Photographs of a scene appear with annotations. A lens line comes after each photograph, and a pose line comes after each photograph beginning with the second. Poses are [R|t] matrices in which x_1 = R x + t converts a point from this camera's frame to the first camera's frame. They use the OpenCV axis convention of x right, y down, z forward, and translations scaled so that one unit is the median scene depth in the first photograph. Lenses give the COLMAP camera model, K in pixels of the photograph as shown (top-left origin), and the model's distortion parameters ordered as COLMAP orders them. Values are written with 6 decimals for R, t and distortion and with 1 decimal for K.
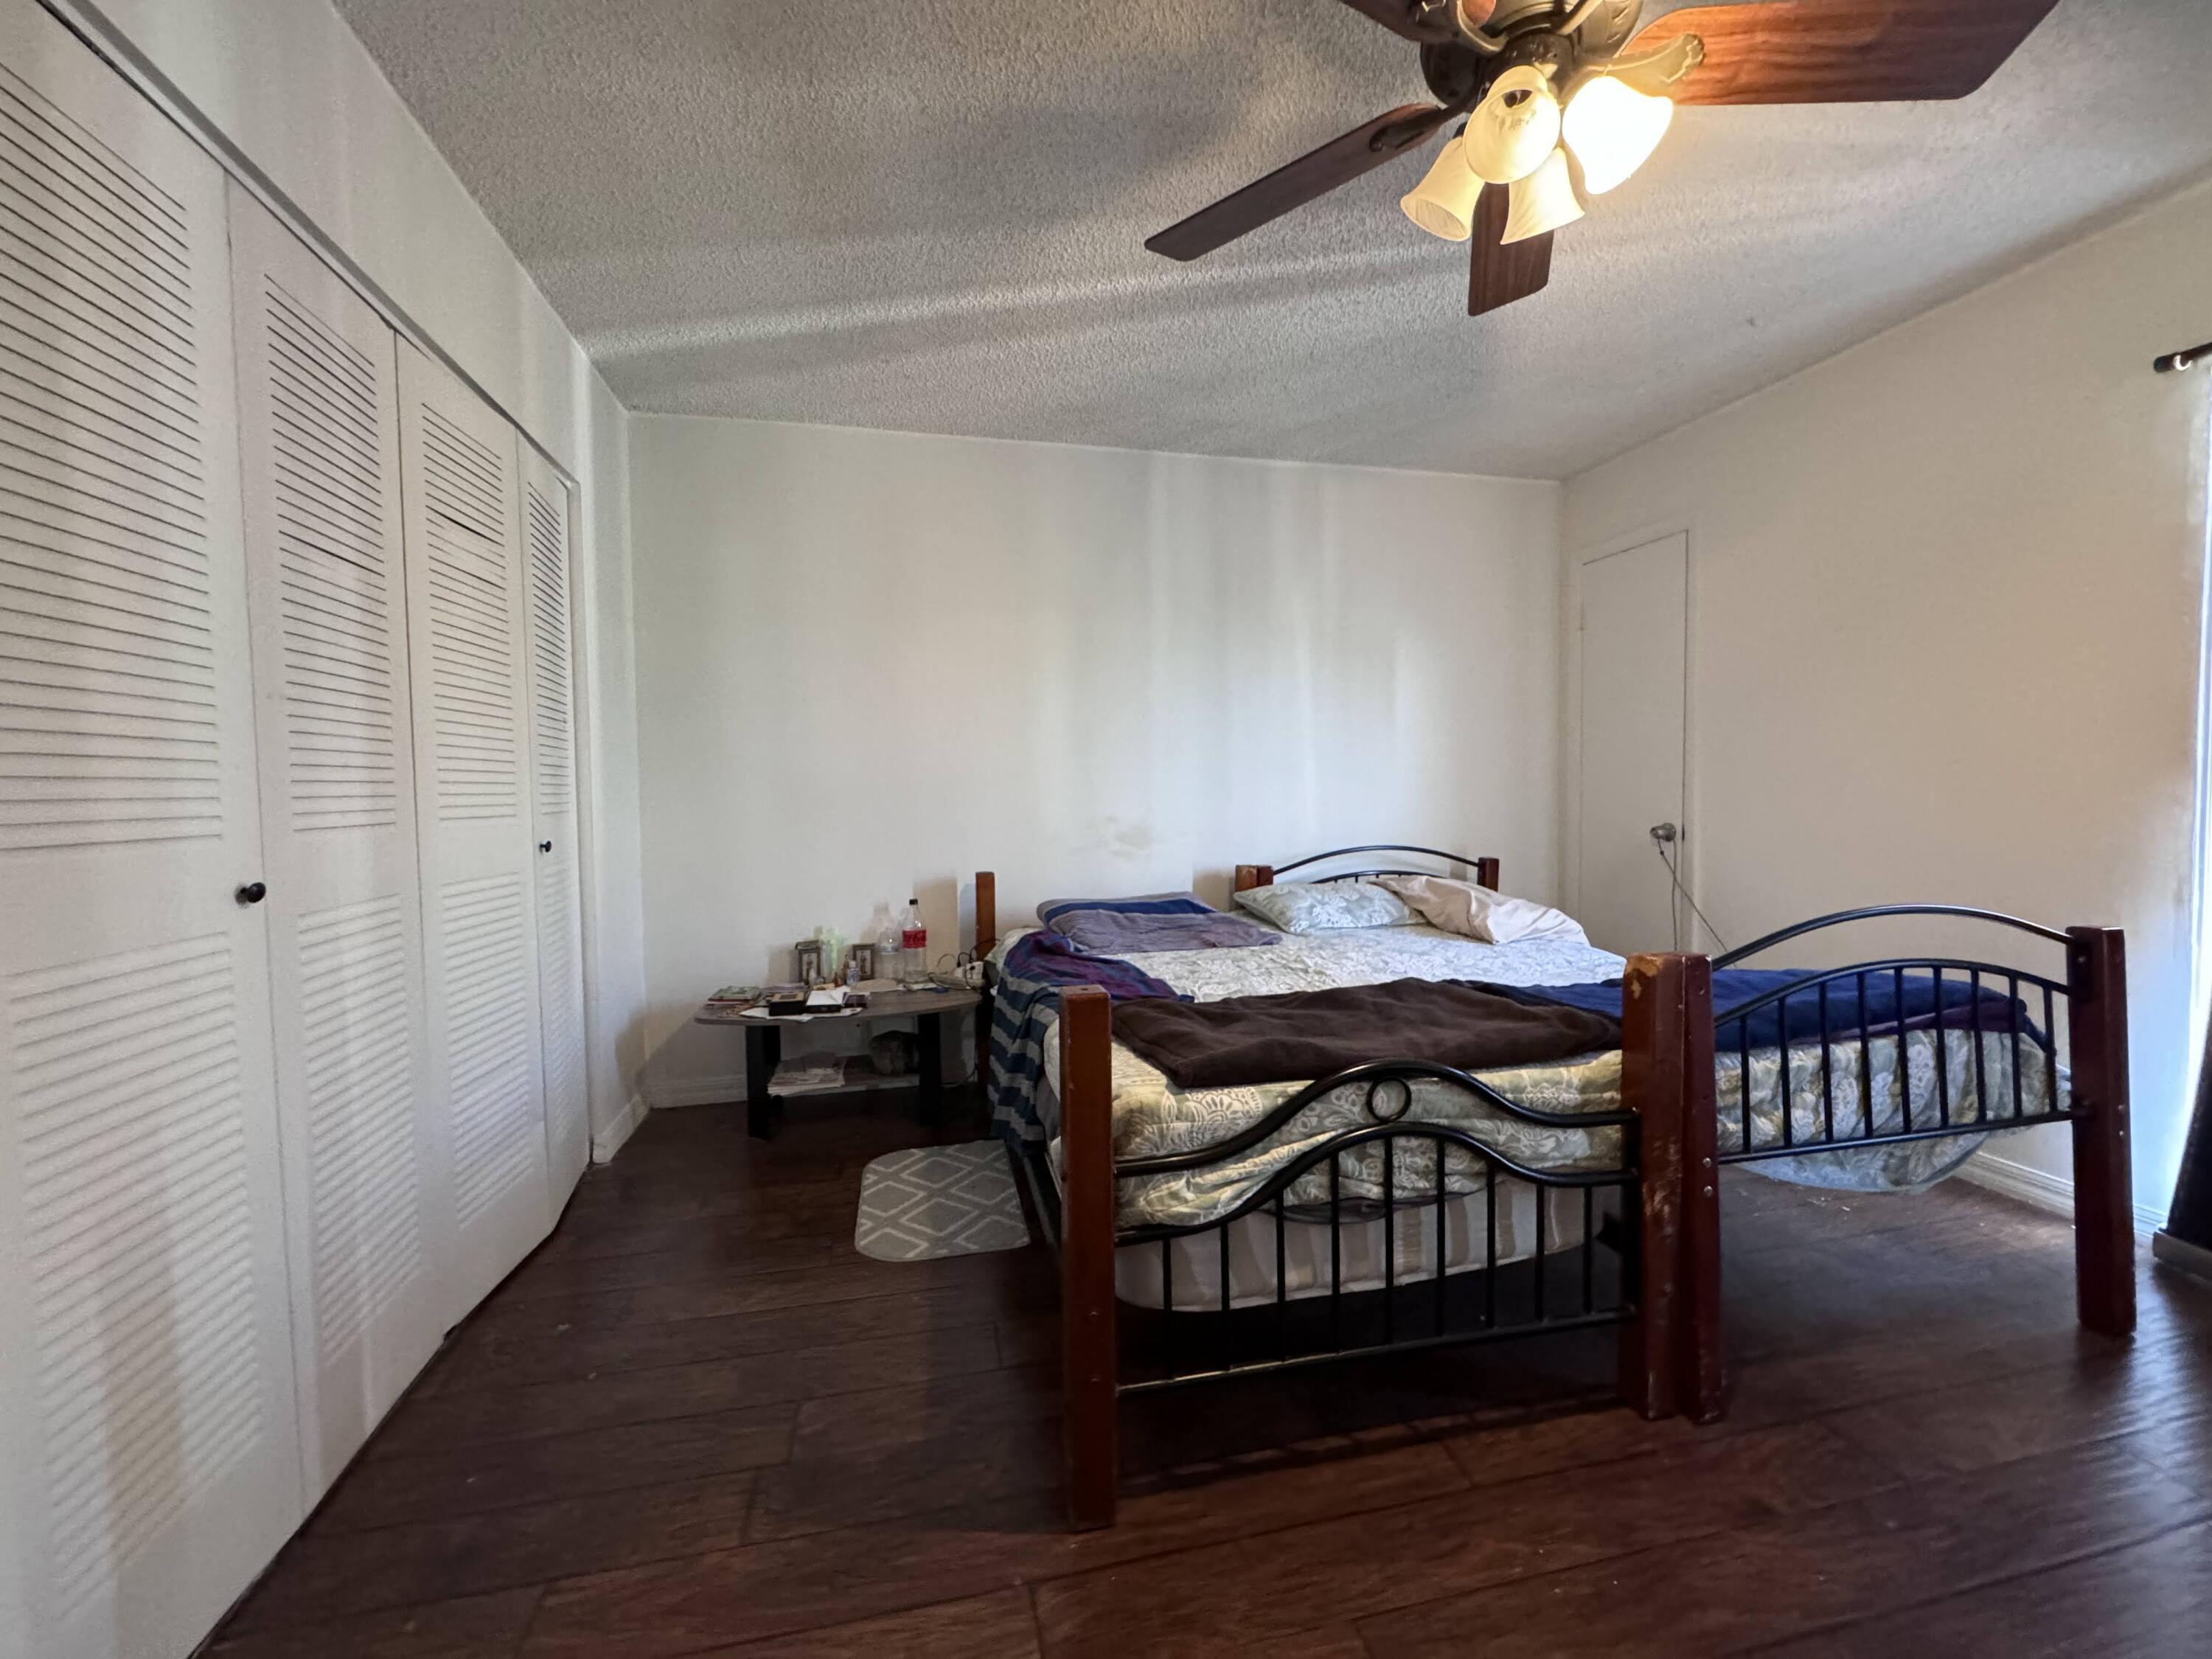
lens RADIAL K [[884.5, 0, 1109.4], [0, 884.5, 821.1], [0, 0, 1]] dist [-0.001555, -0.000370]
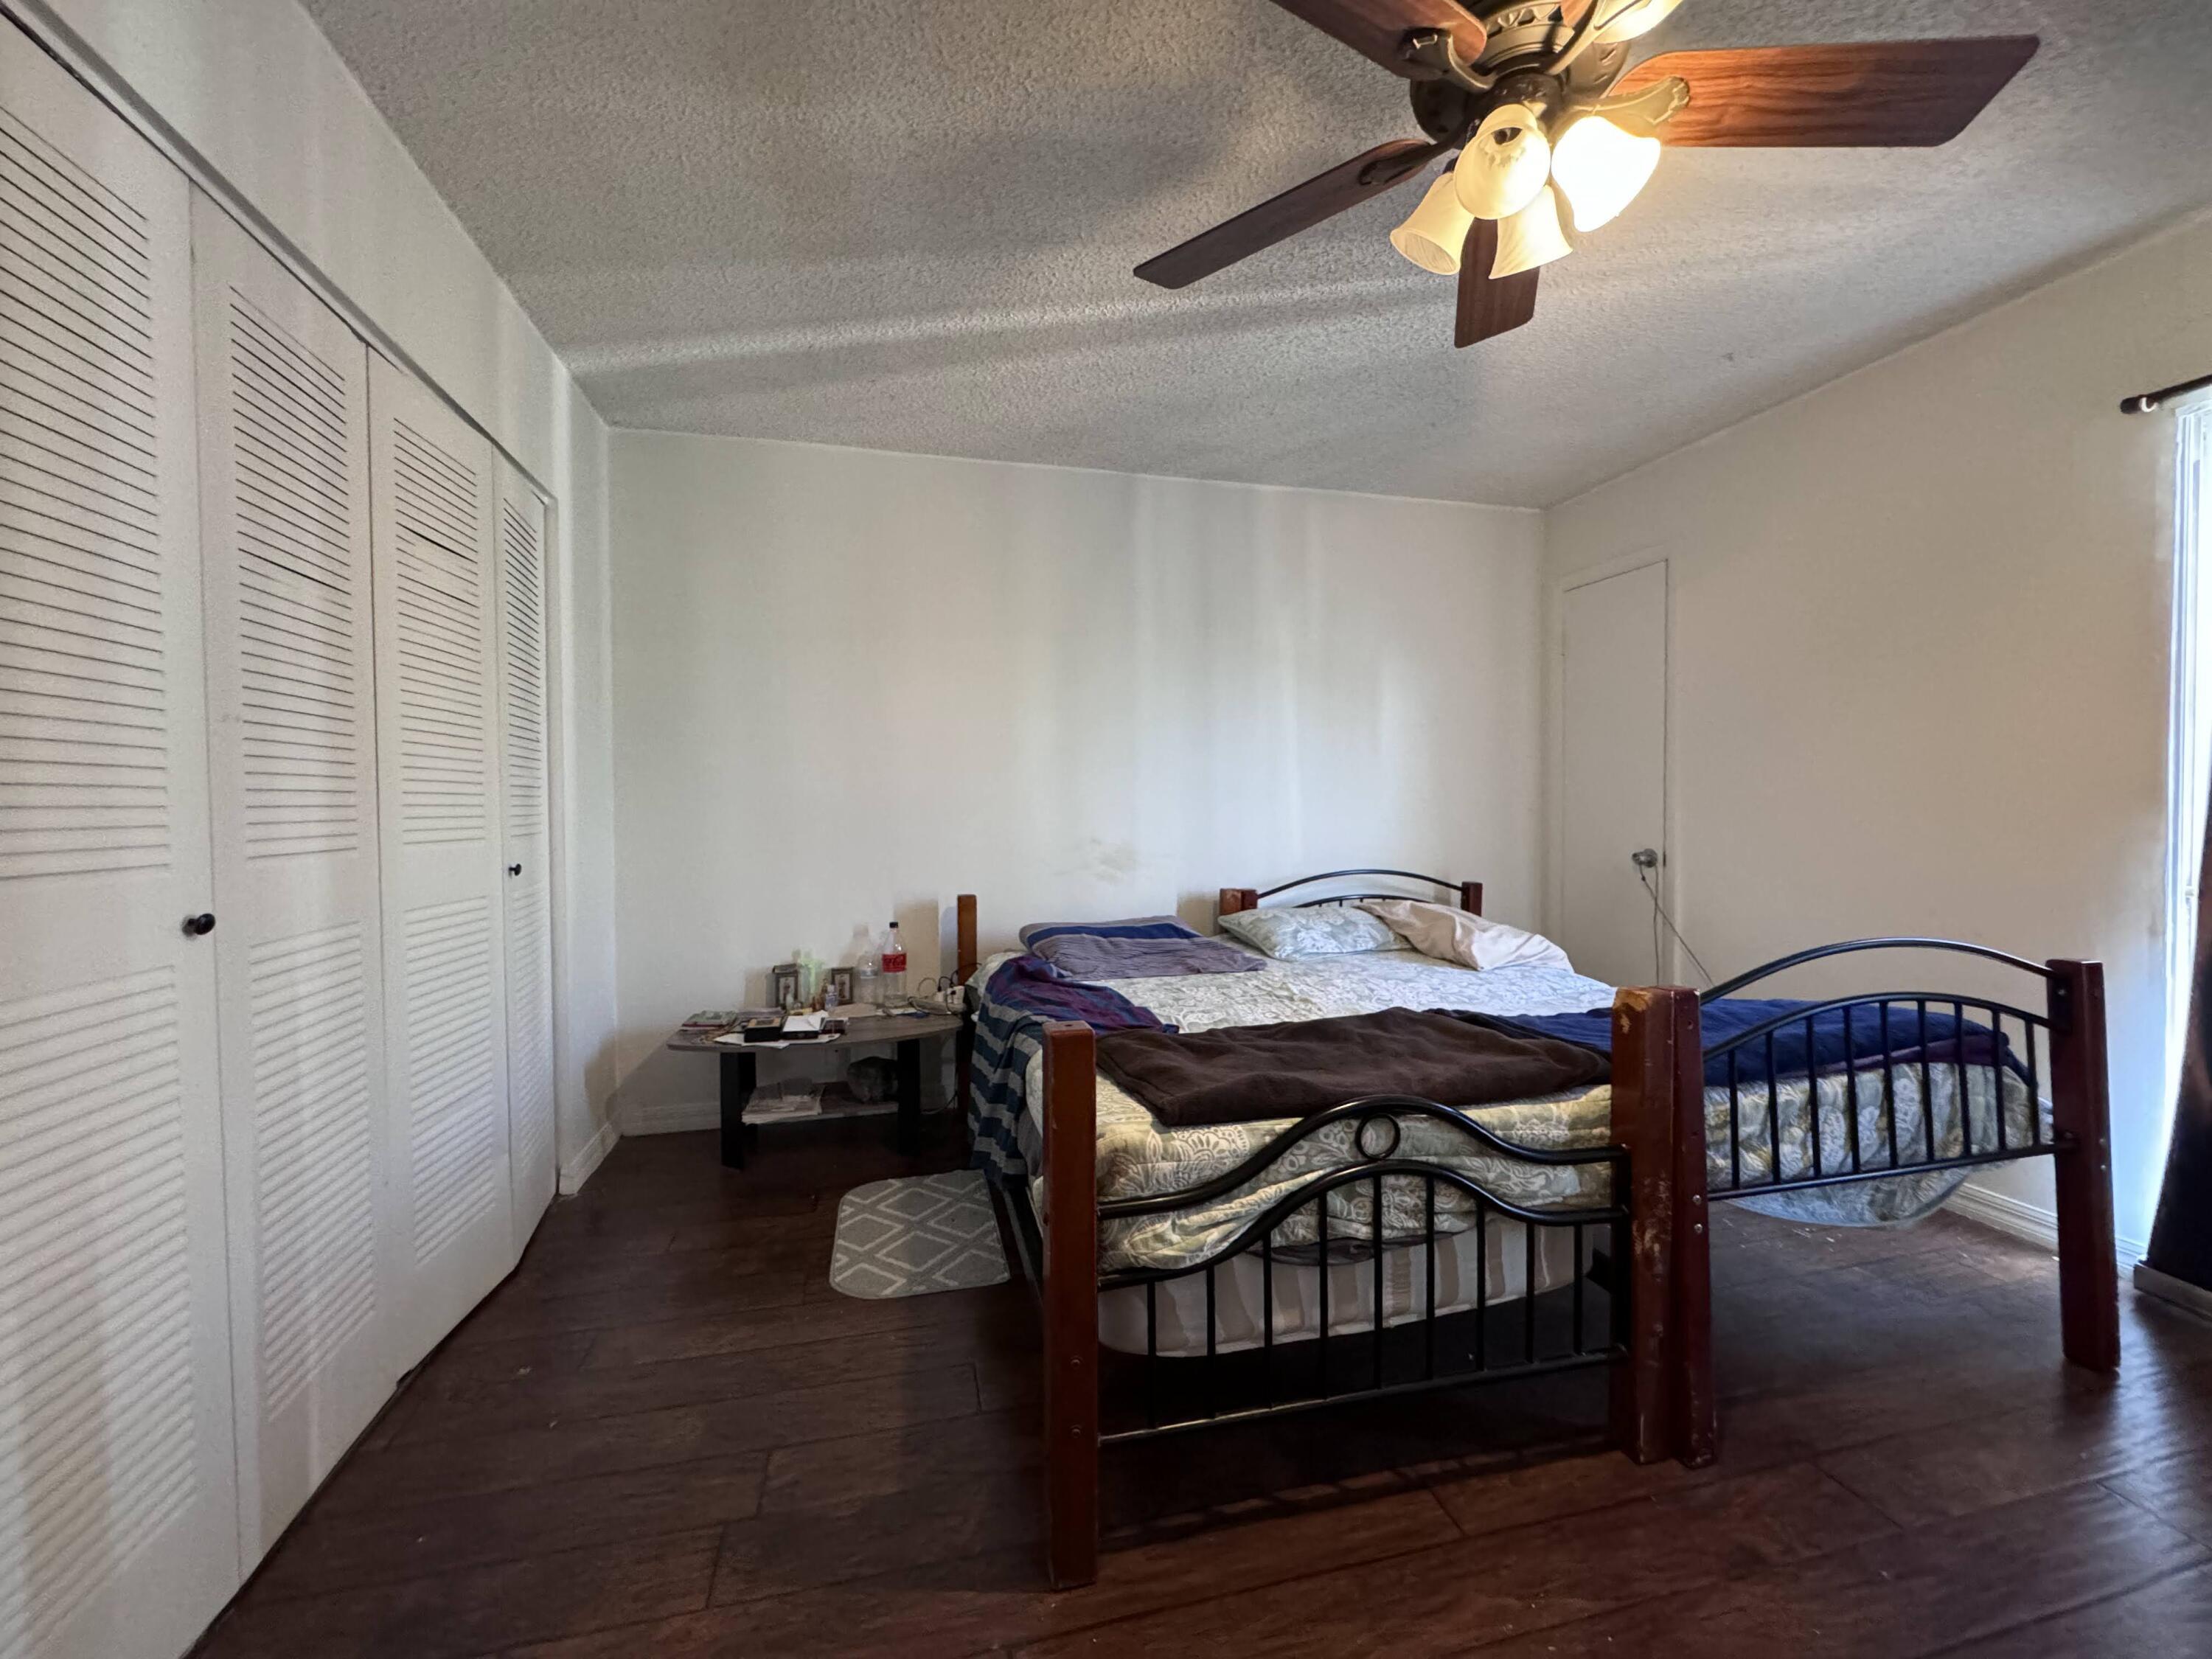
lens RADIAL K [[884.5, 0, 1110.0], [0, 884.5, 820.9], [0, 0, 1]] dist [-0.001555, -0.000370]
pose [[0.999774, 0.006383, 0.020272, -0.003178], [-0.006007, 0.999809, -0.018571, -0.014264], [-0.020387, 0.018445, 0.999622, 0.015334]]
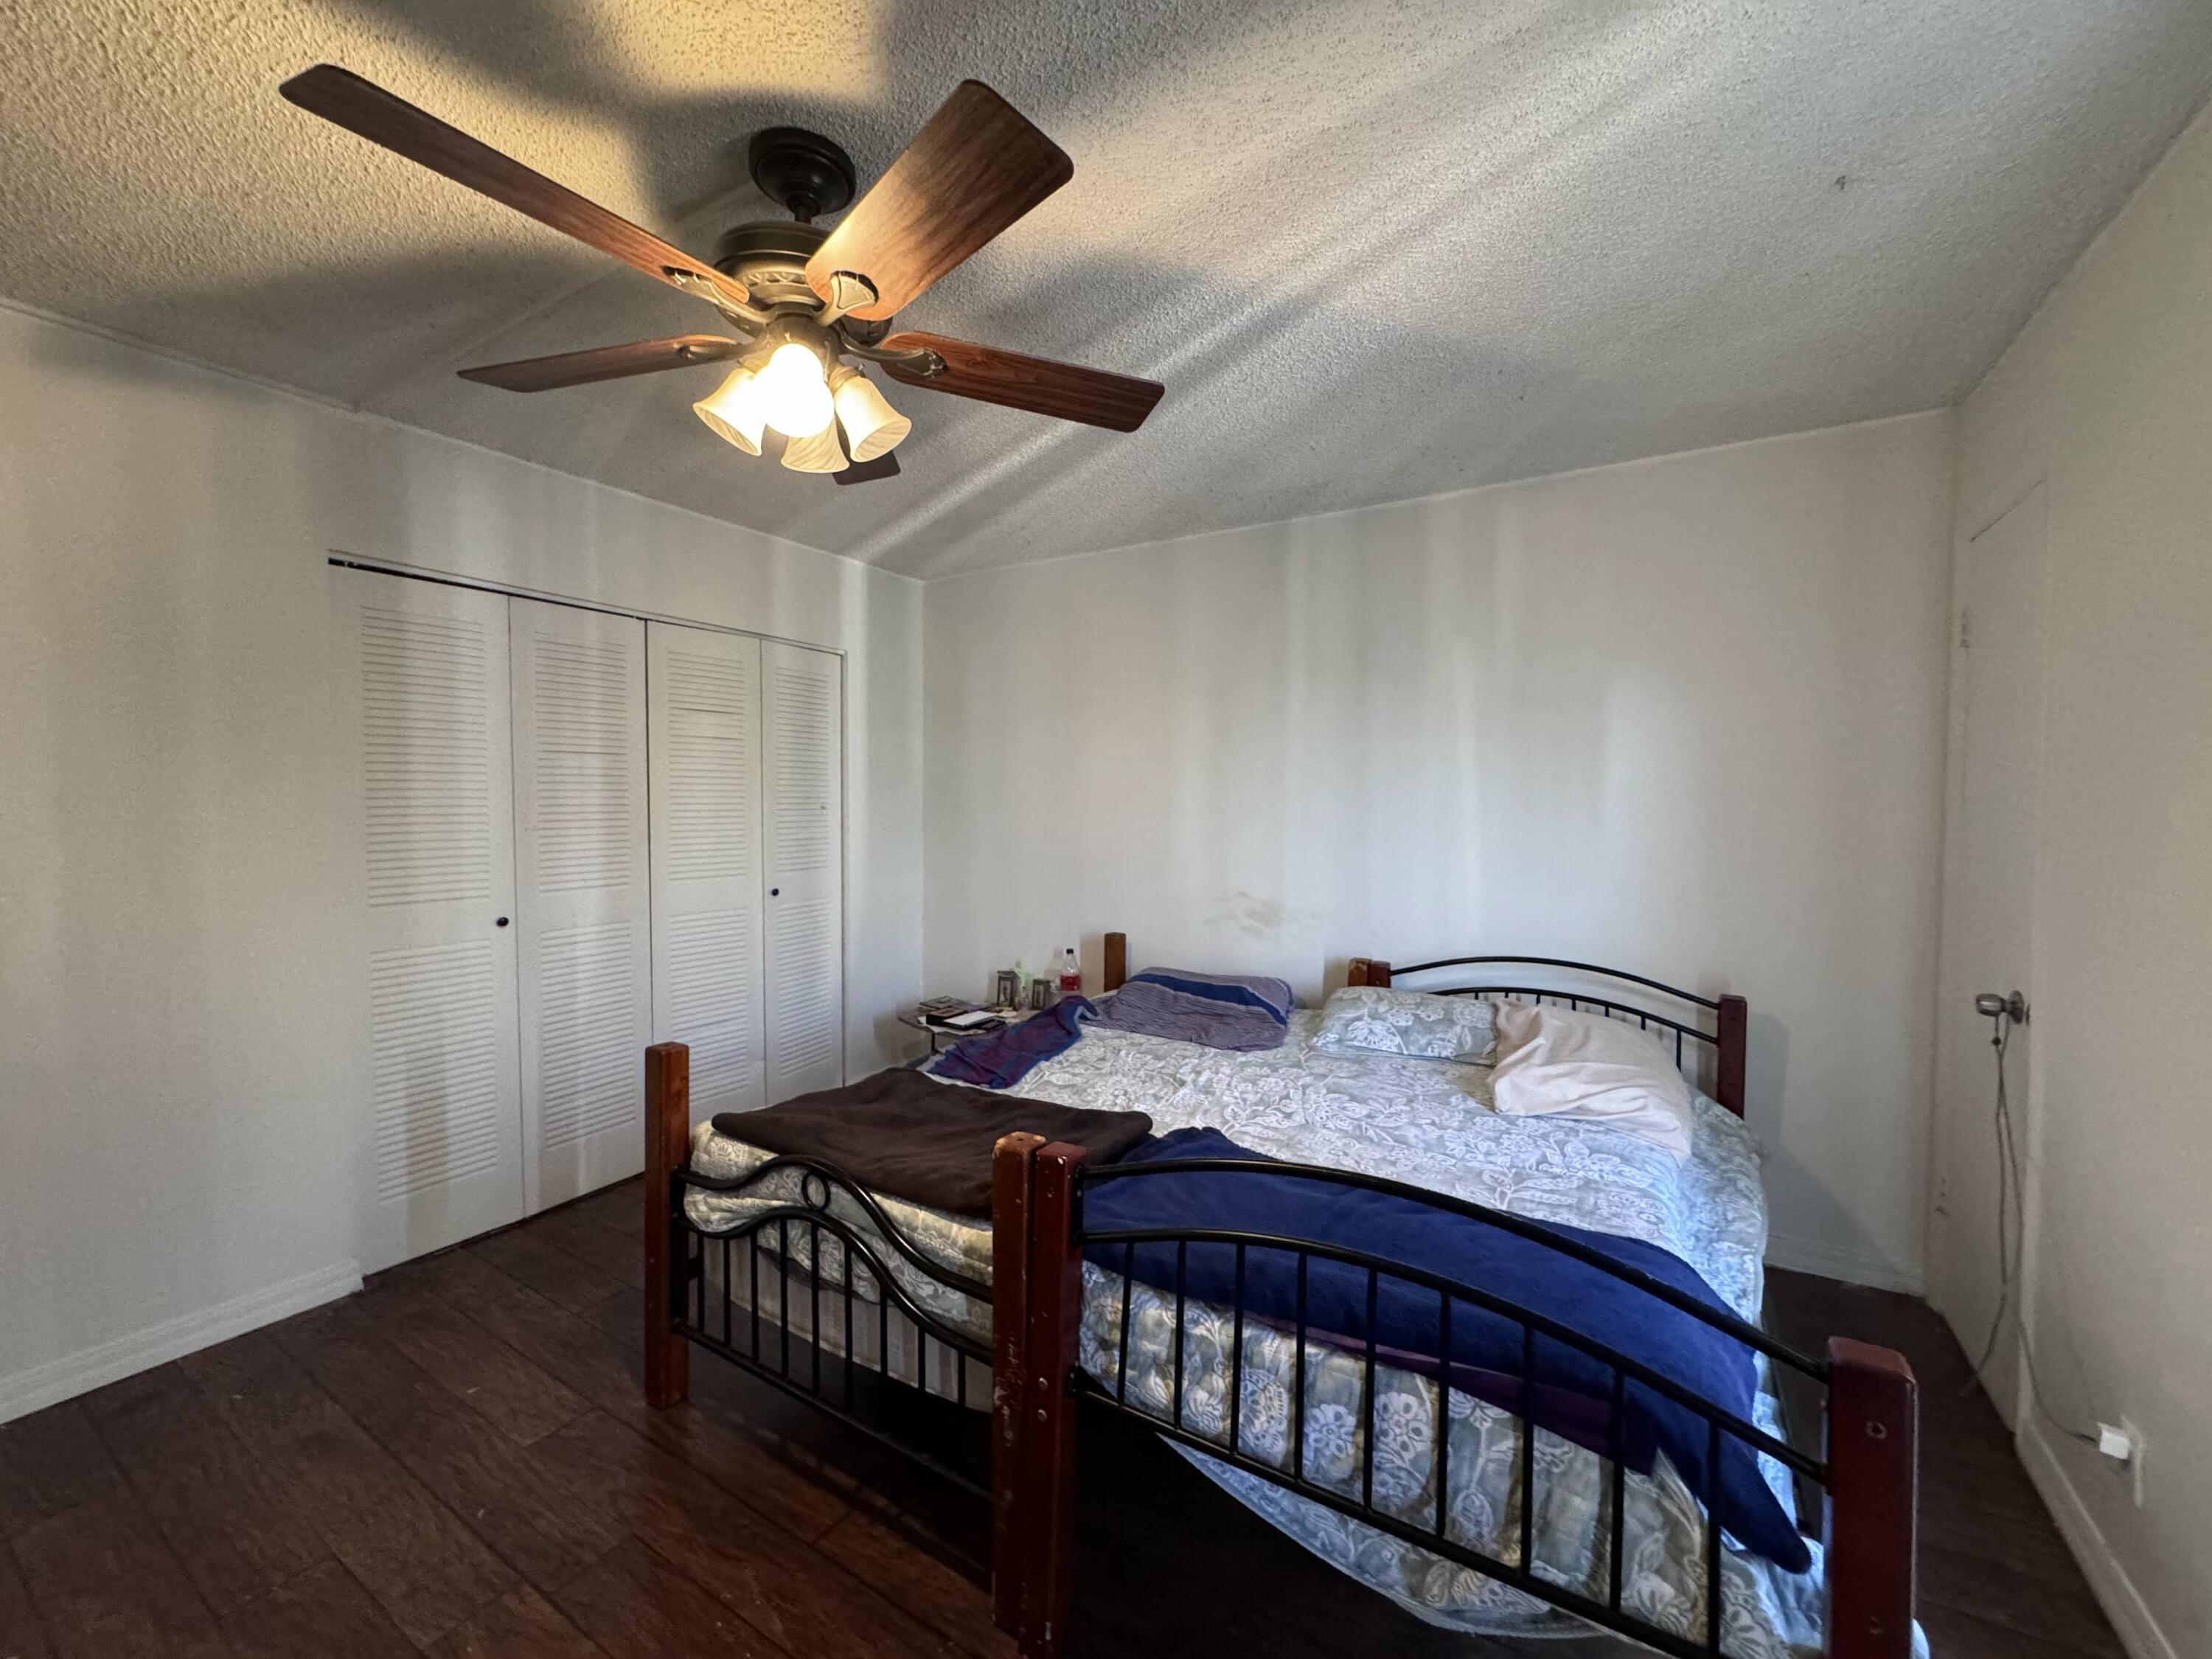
lens RADIAL K [[884.5, 0, 1095.6], [0, 884.5, 818.4], [0, 0, 1]] dist [-0.001555, -0.000370]
pose [[0.712195, 0.030966, -0.701299, 1.231643], [-0.037383, 0.999282, 0.006160, -0.185875], [0.700986, 0.021830, 0.712841, 0.348526]]
